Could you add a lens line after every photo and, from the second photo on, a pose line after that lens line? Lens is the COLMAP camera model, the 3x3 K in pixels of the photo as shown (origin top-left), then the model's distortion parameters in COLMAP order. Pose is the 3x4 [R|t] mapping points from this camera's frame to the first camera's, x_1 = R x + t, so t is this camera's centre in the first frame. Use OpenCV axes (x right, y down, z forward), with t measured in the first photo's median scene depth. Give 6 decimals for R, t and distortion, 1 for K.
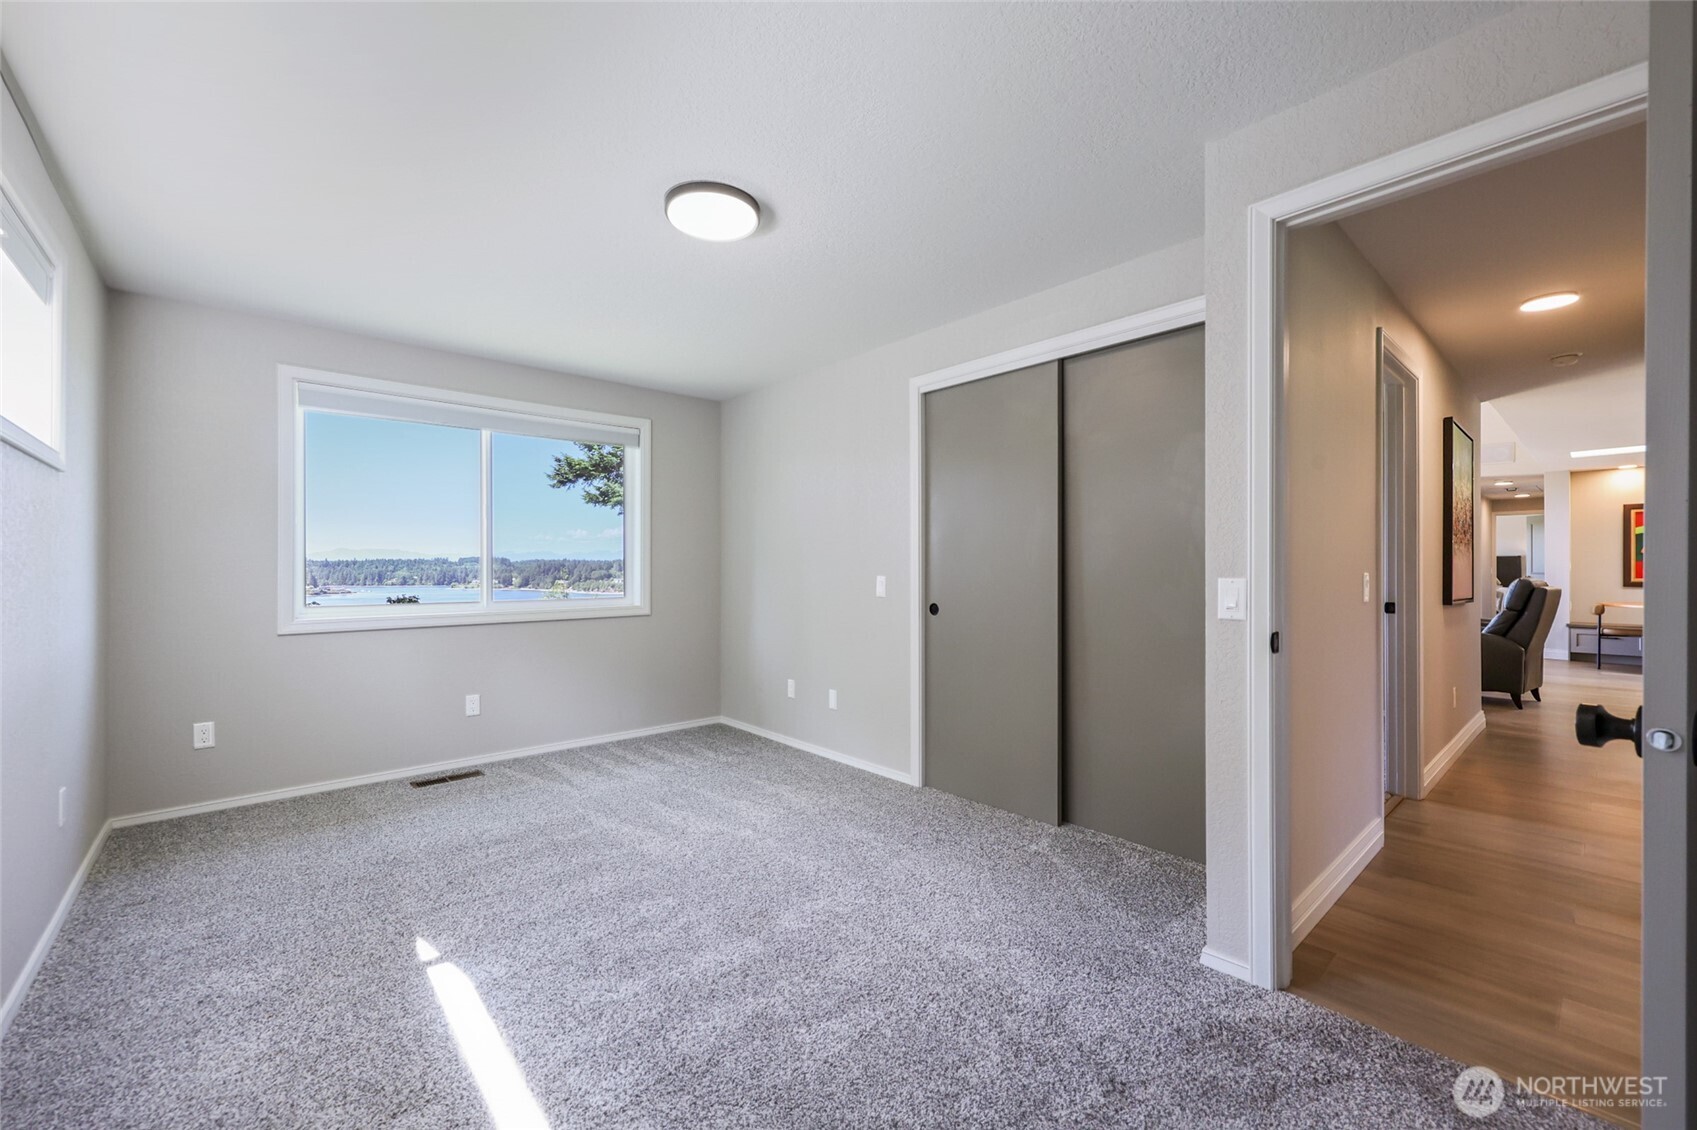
lens RADIAL K [[680.2, 0, 855.2], [0, 680.2, 565.0], [0, 0, 1]] dist [0.000890, -0.000041]
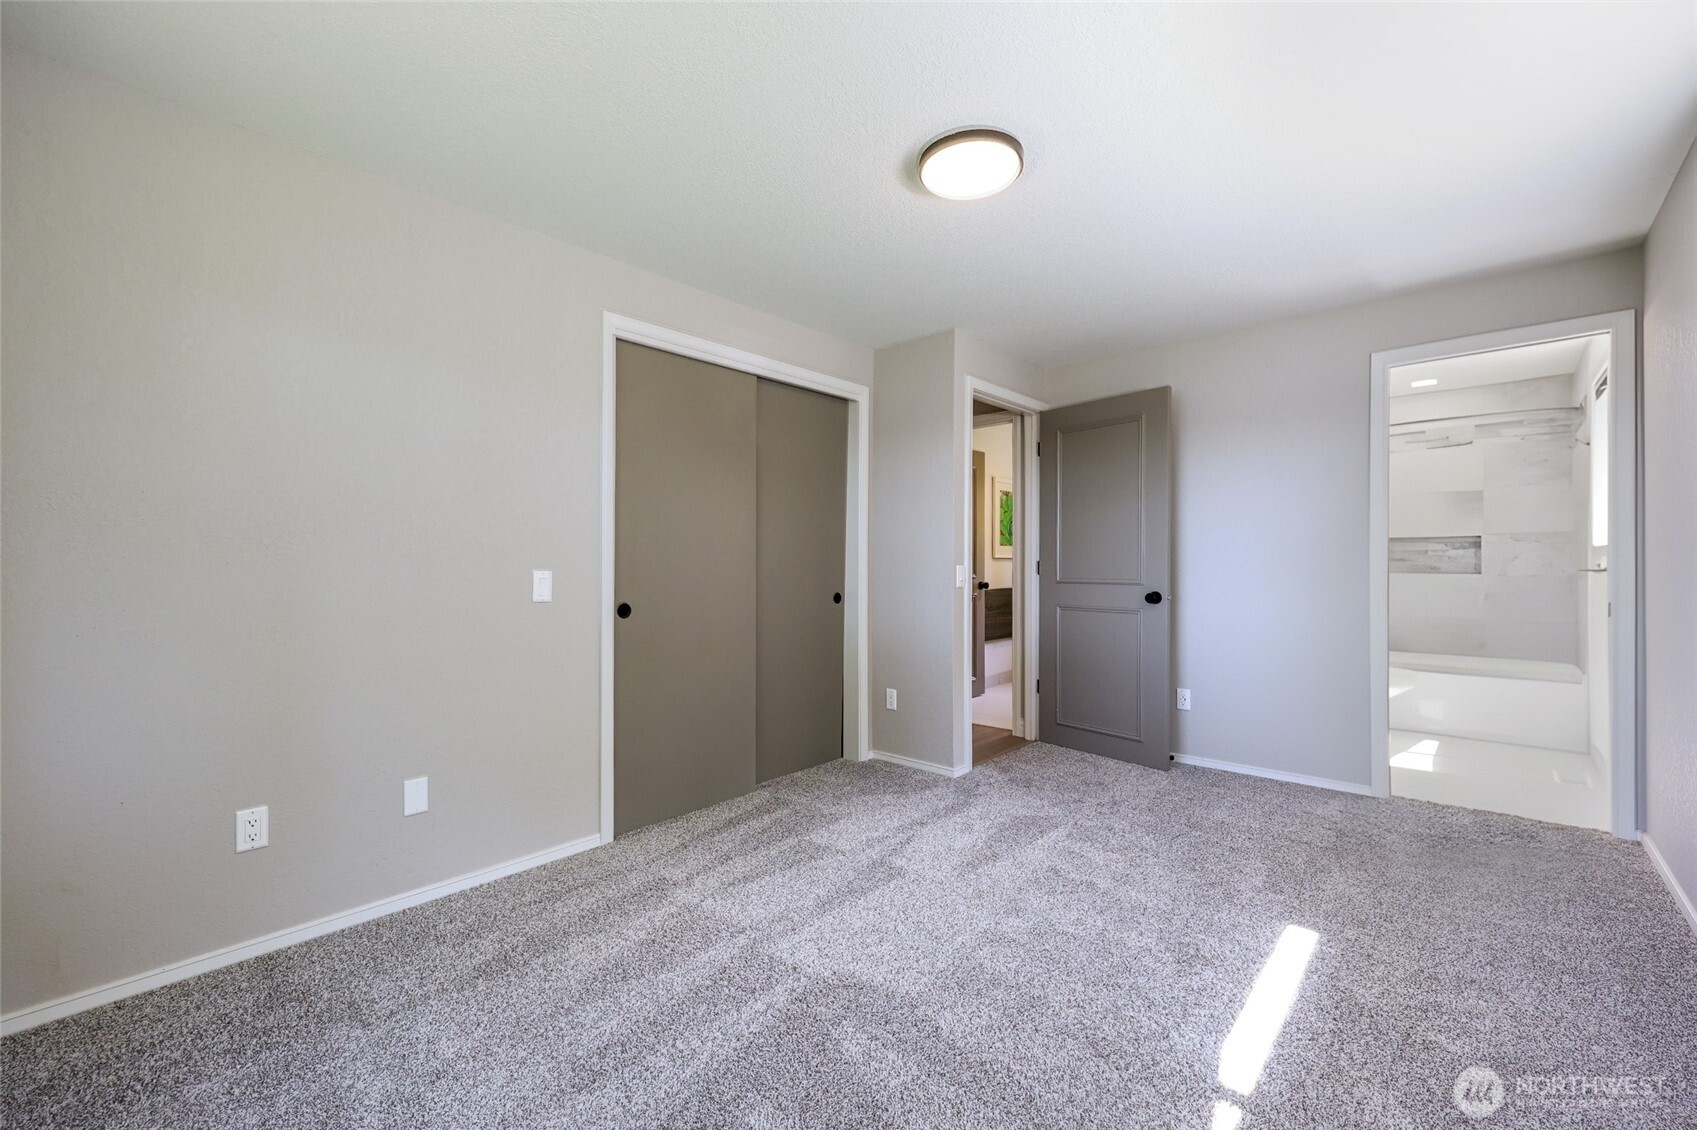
lens RADIAL K [[680.2, 0, 855.2], [0, 680.2, 565.0], [0, 0, 1]] dist [0.000890, -0.000041]
pose [[-0.093191, 0.001270, 0.995647, -0.710101], [-0.001083, 0.999998, -0.001377, 0.011645], [-0.995648, -0.001207, -0.093190, 0.800587]]
